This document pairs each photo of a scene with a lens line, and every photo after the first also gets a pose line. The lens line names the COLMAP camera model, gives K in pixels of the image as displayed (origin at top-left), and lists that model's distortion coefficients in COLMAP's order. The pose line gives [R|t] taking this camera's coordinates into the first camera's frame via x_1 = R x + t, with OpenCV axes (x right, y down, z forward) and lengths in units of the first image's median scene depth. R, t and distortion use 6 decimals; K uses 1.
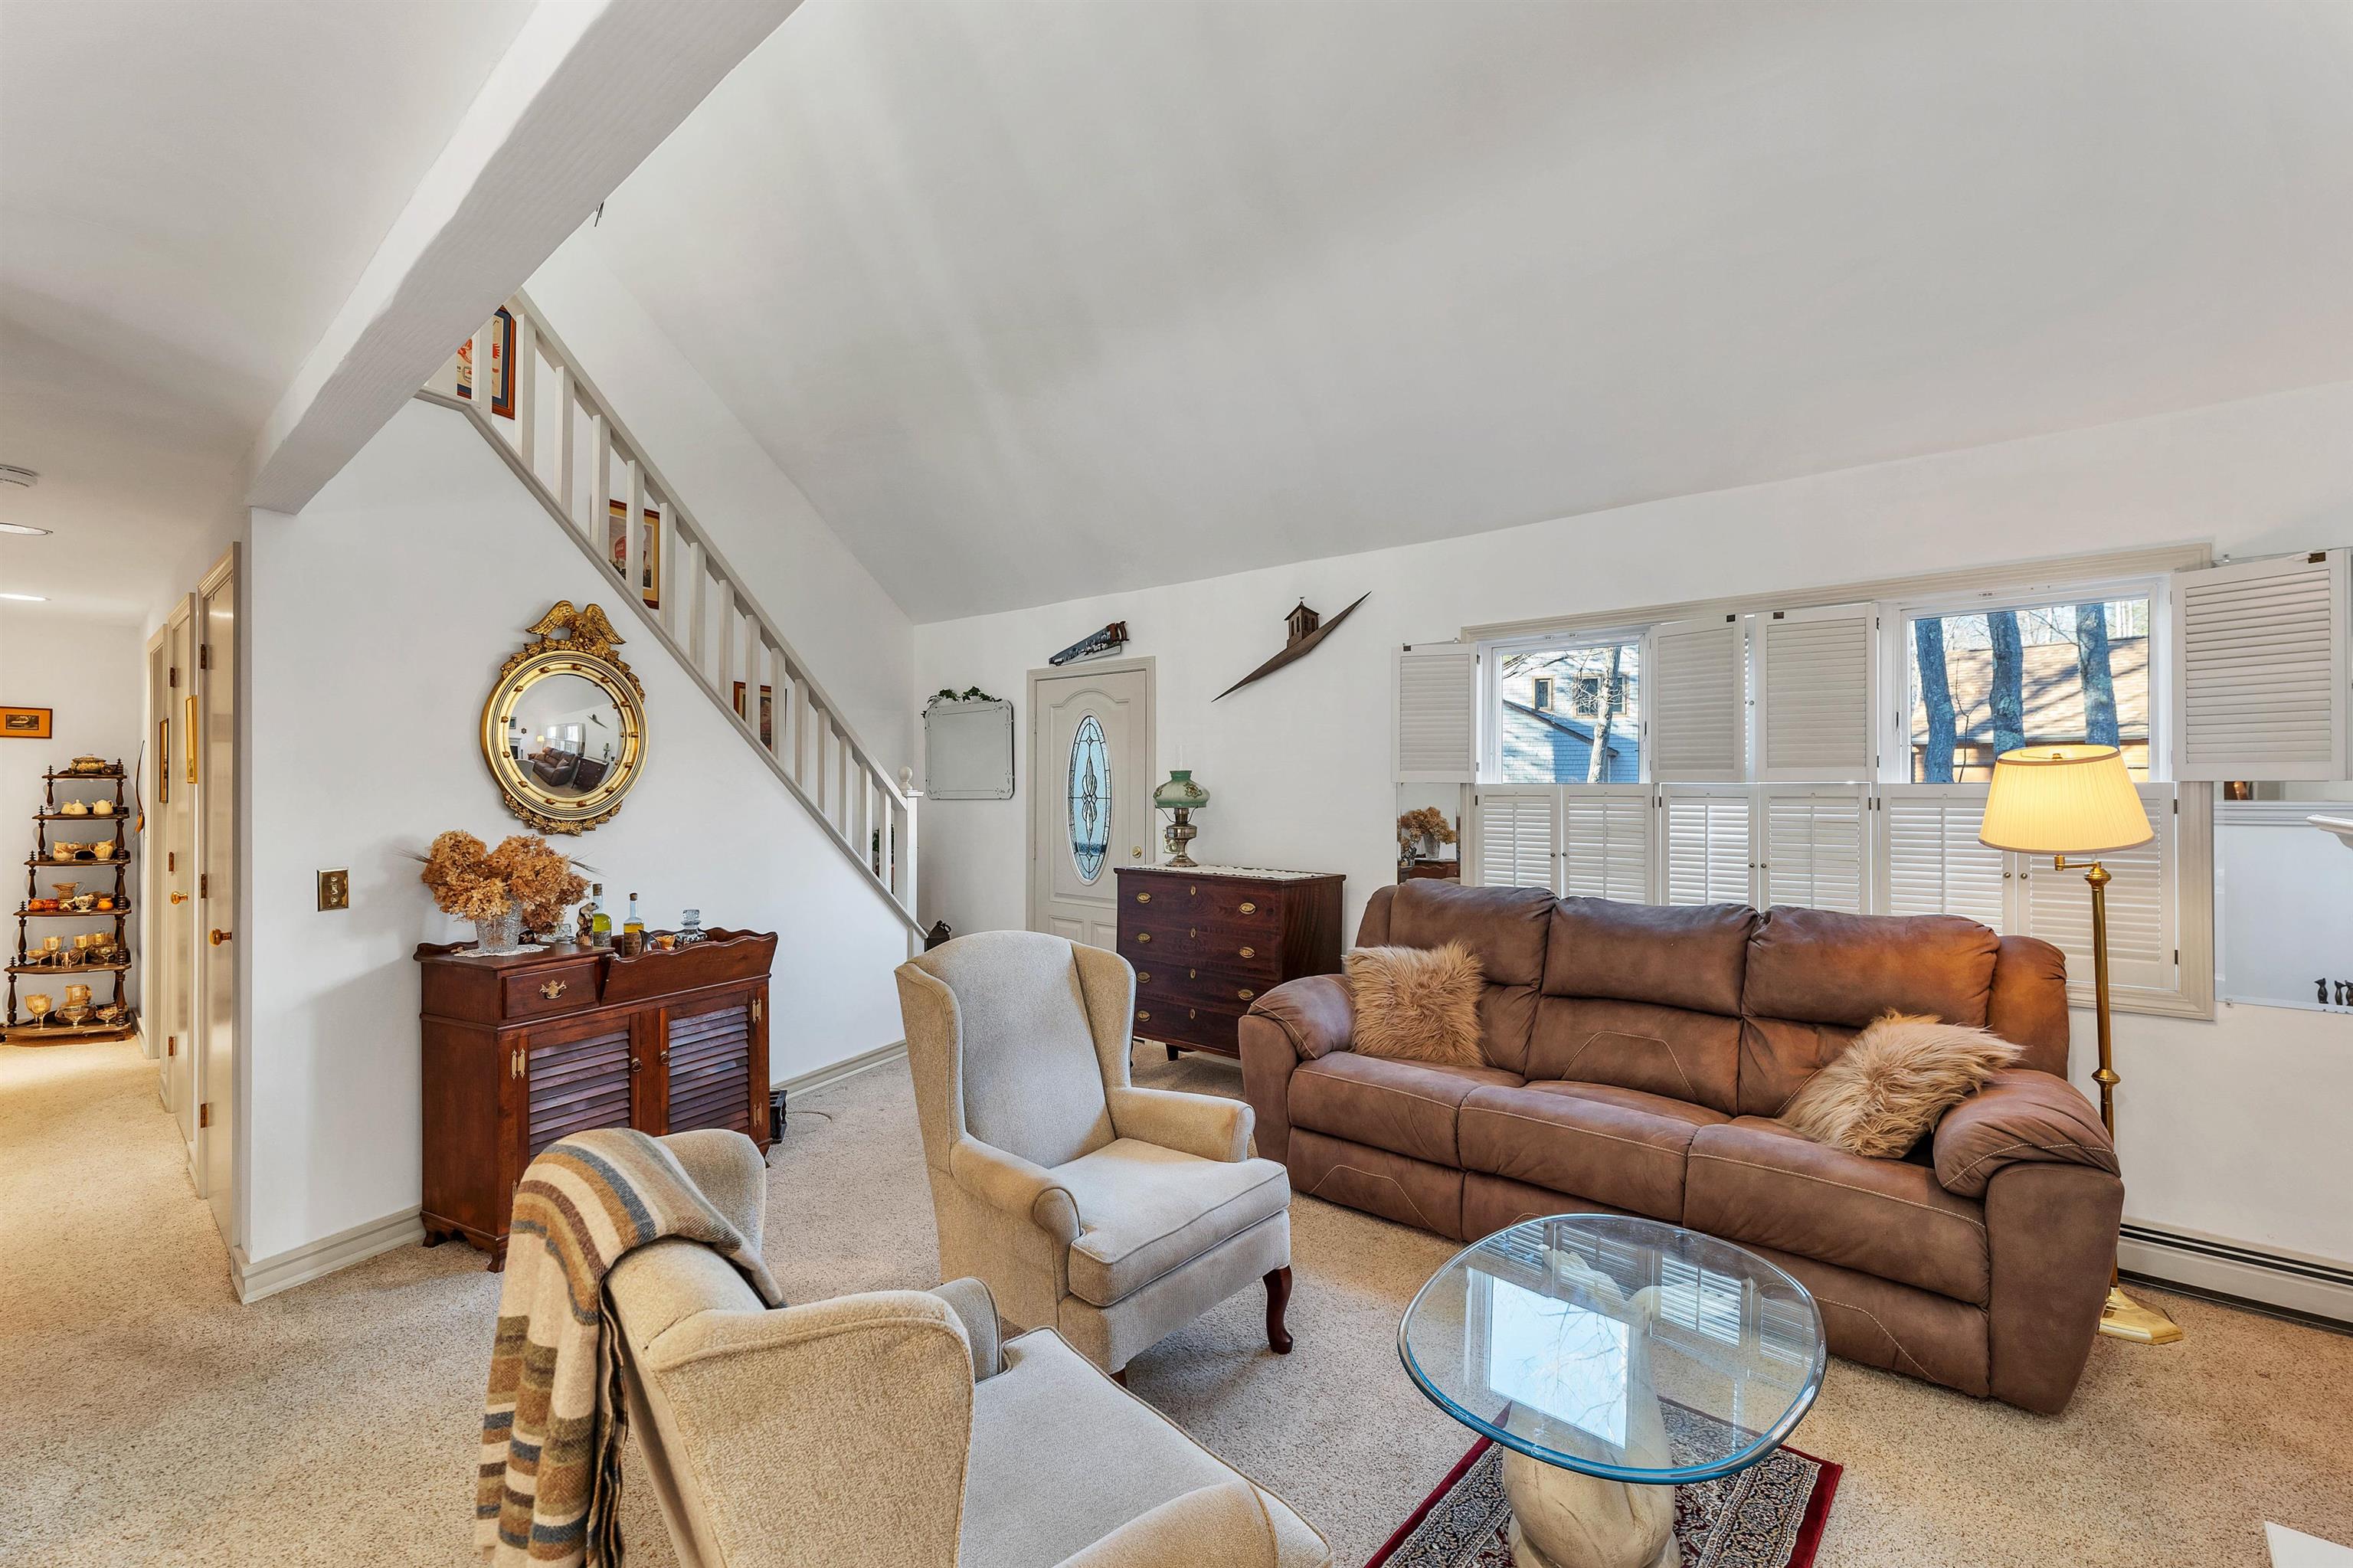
lens RADIAL K [[1014.7, 0, 1176.5], [0, 1014.7, 784.0], [0, 0, 1]] dist [-0.000625, -0.000161]
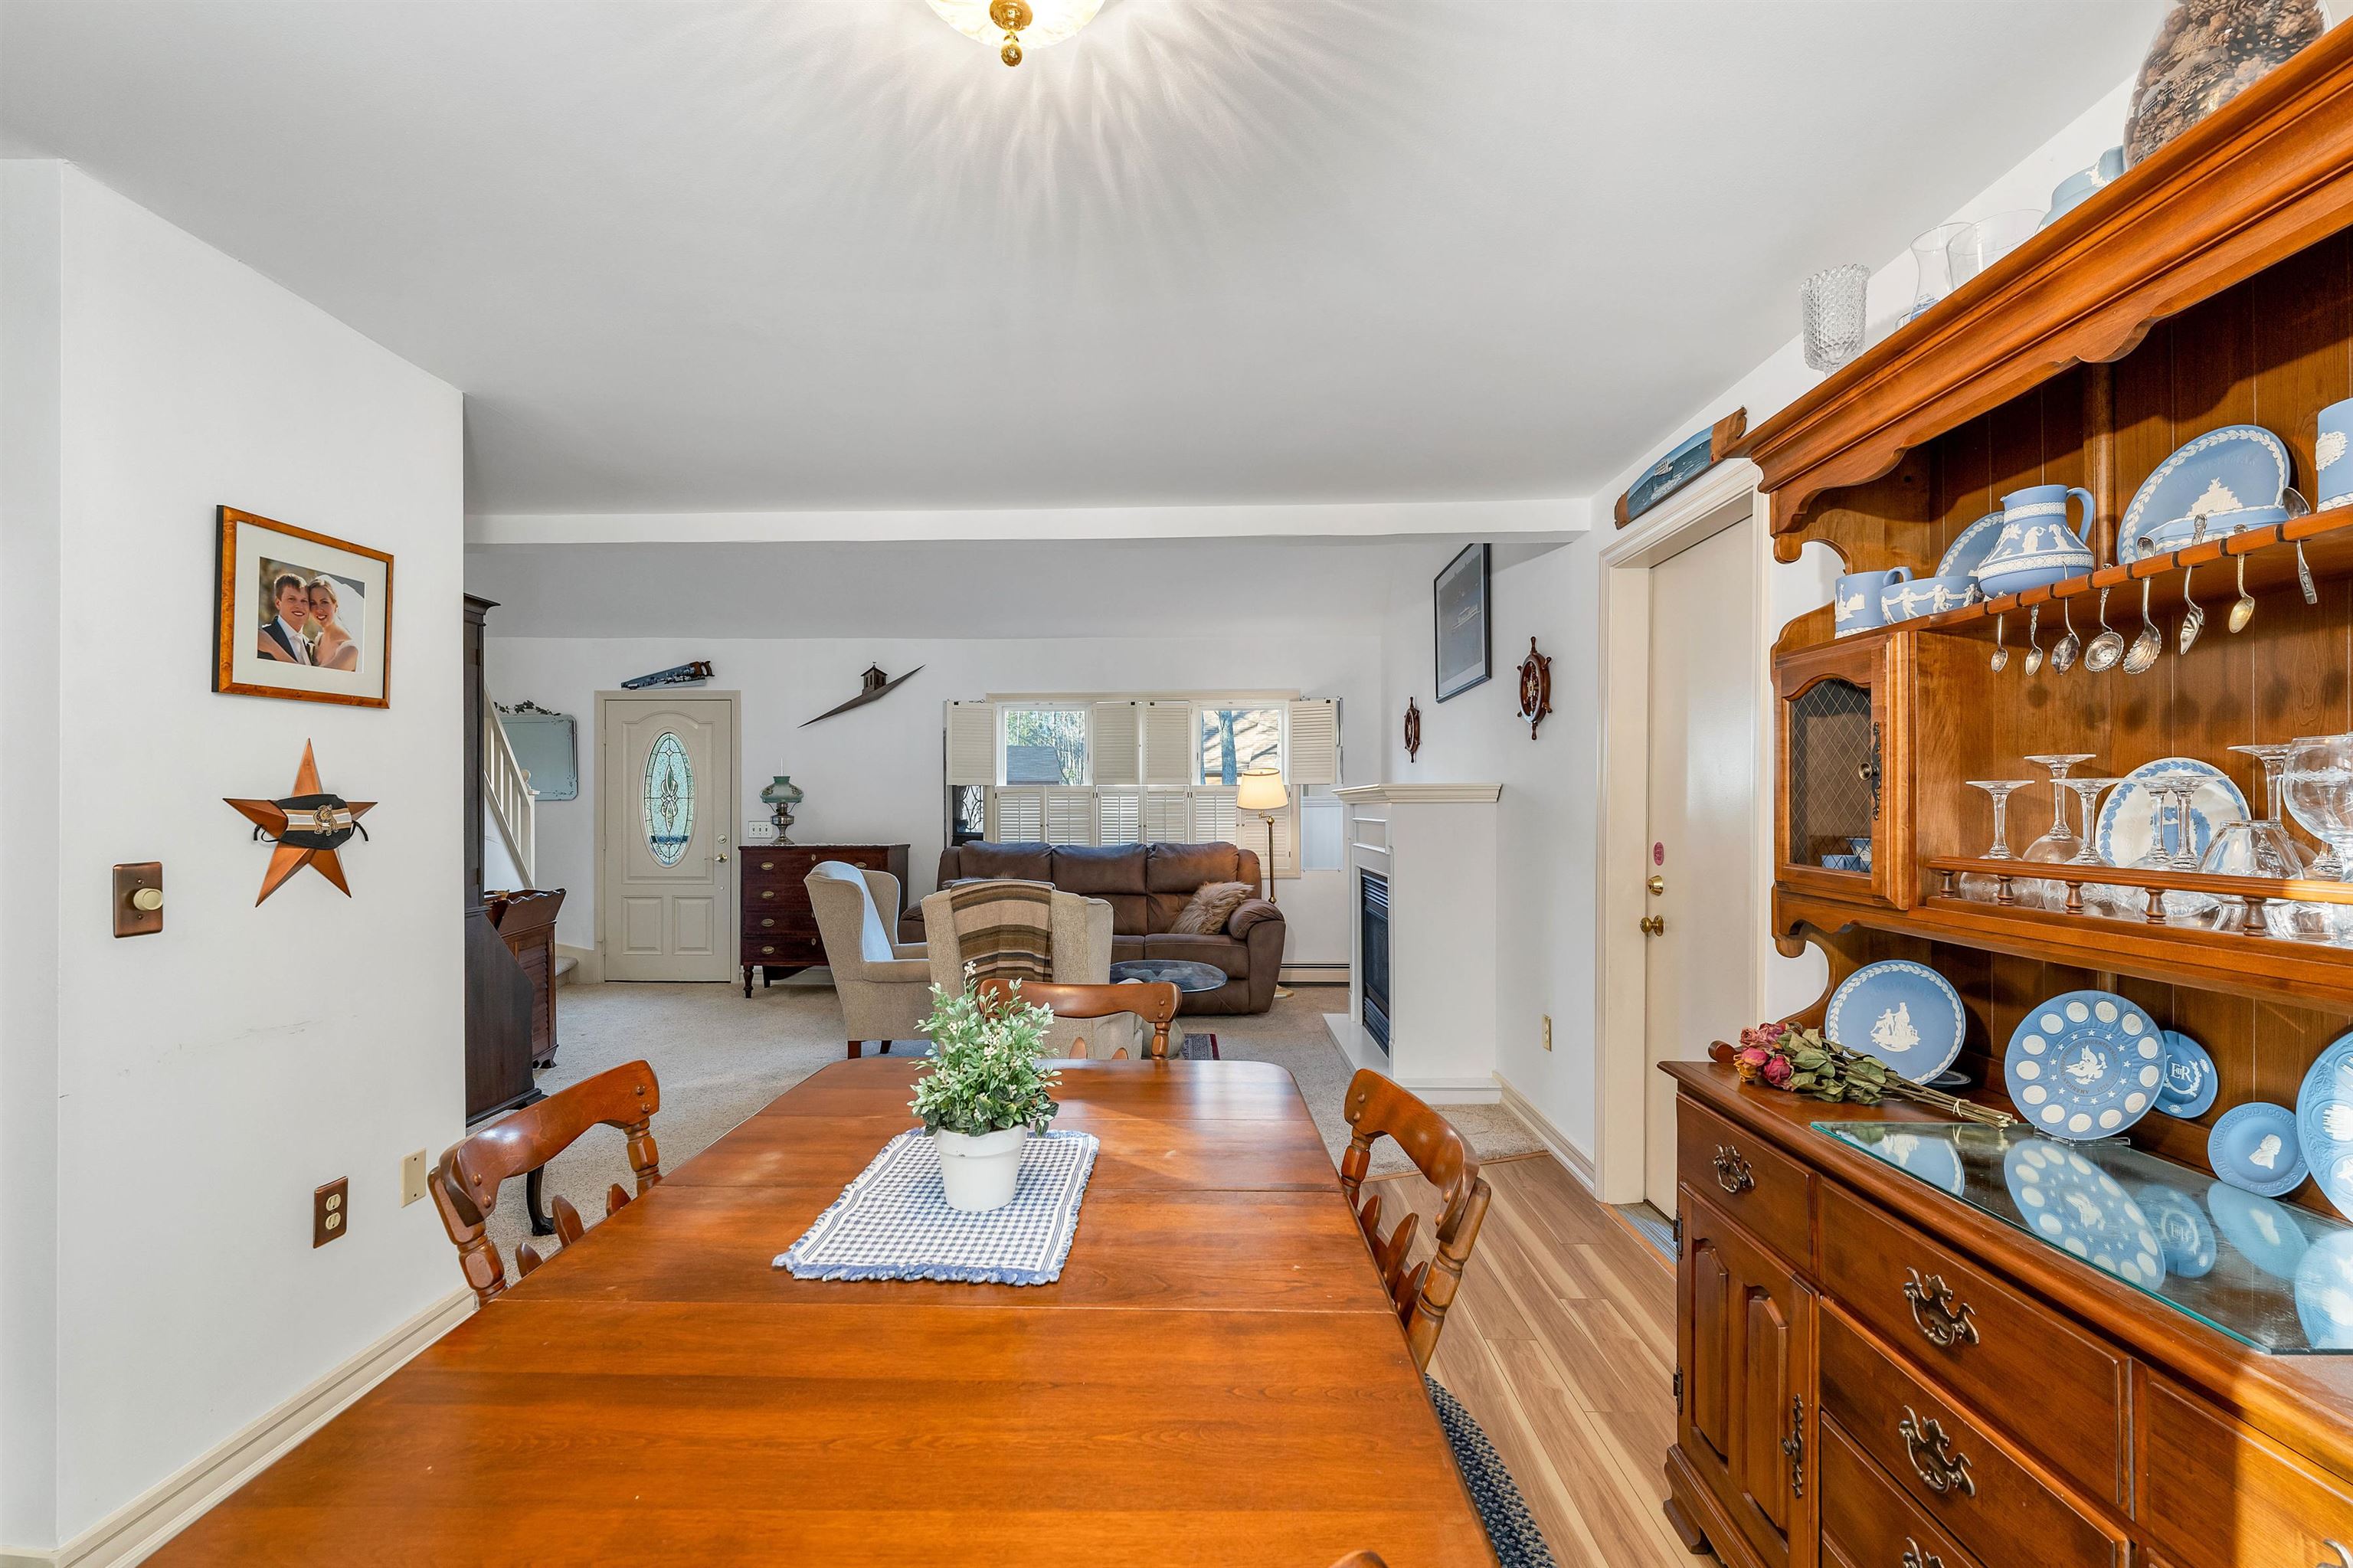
lens RADIAL K [[984.2, 0, 1175.5], [0, 984.2, 807.3], [0, 0, 1]] dist [-0.001222, 0.000429]
pose [[0.758691, -0.001435, 0.651449, -0.516659], [0.002258, 0.999997, -0.000426, 0.034570], [-0.651446, 0.001794, 0.758692, -0.419496]]
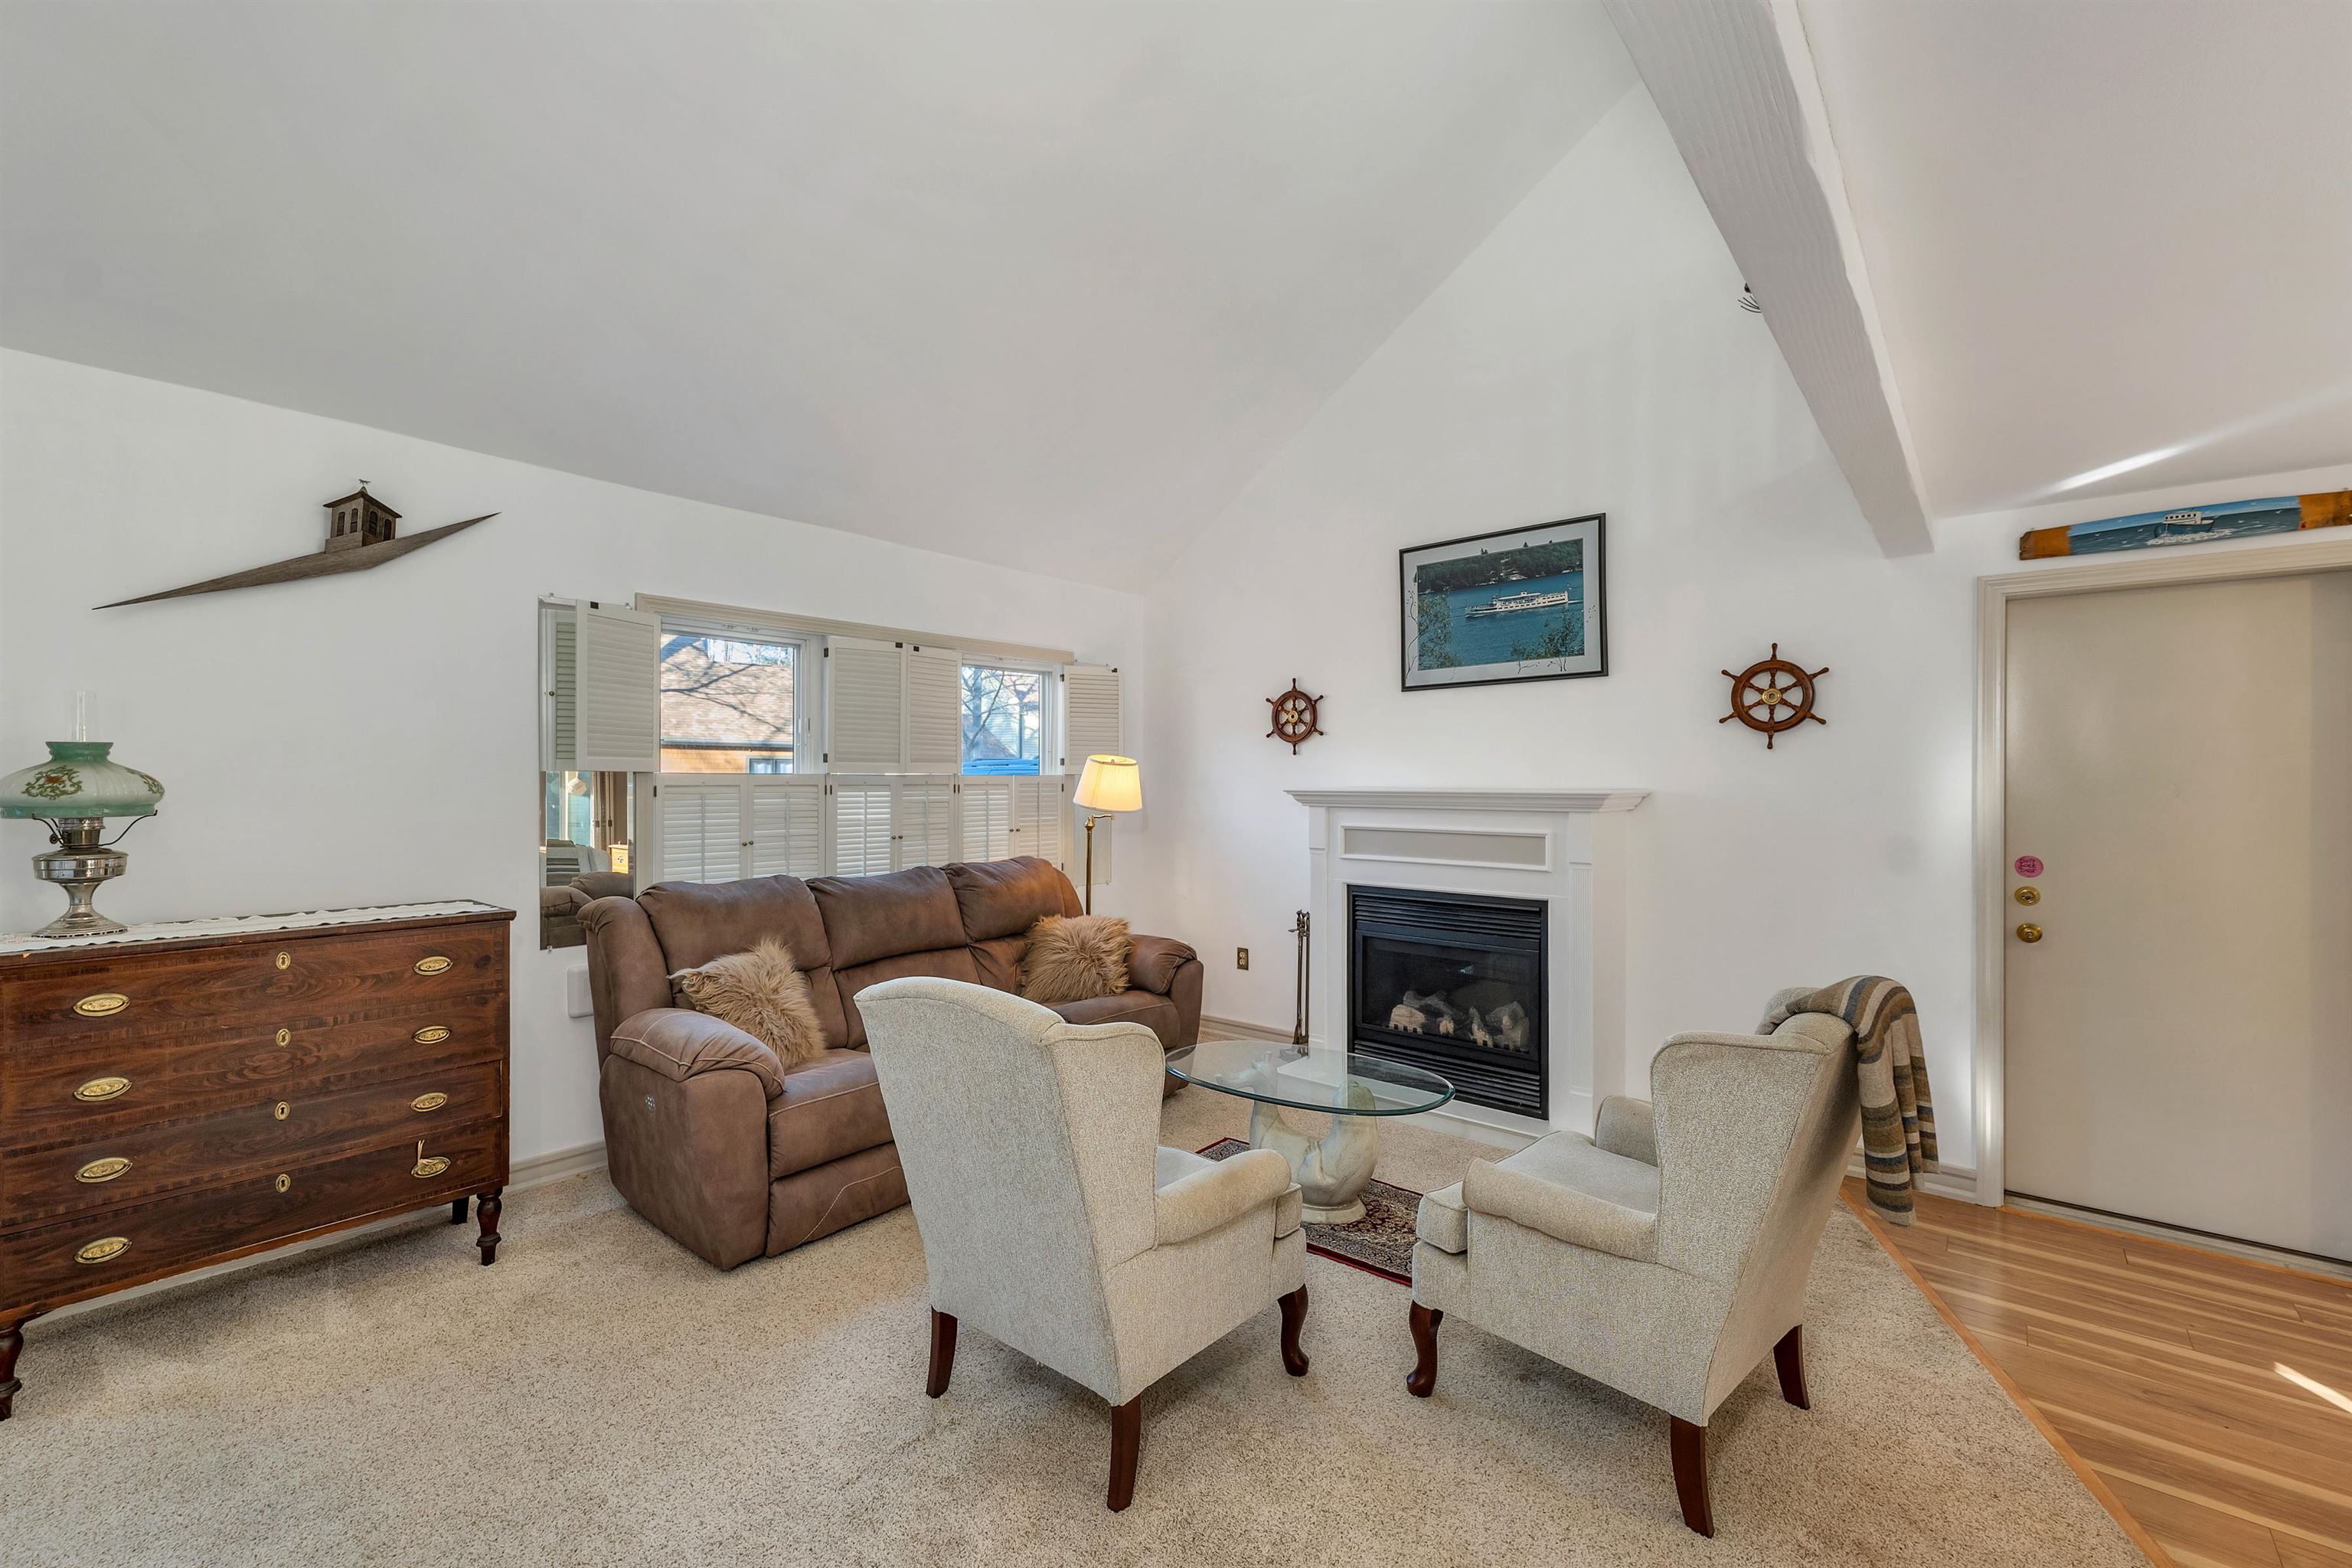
lens RADIAL K [[954.5, 0, 1176.0], [0, 954.5, 784.0], [0, 0, 1]] dist [0.000561, 0.000068]
pose [[-0.019954, -0.005153, 0.999788, -0.521414], [-0.002755, 0.999983, 0.005099, 0.003765], [-0.999797, -0.002652, -0.019968, 0.526605]]
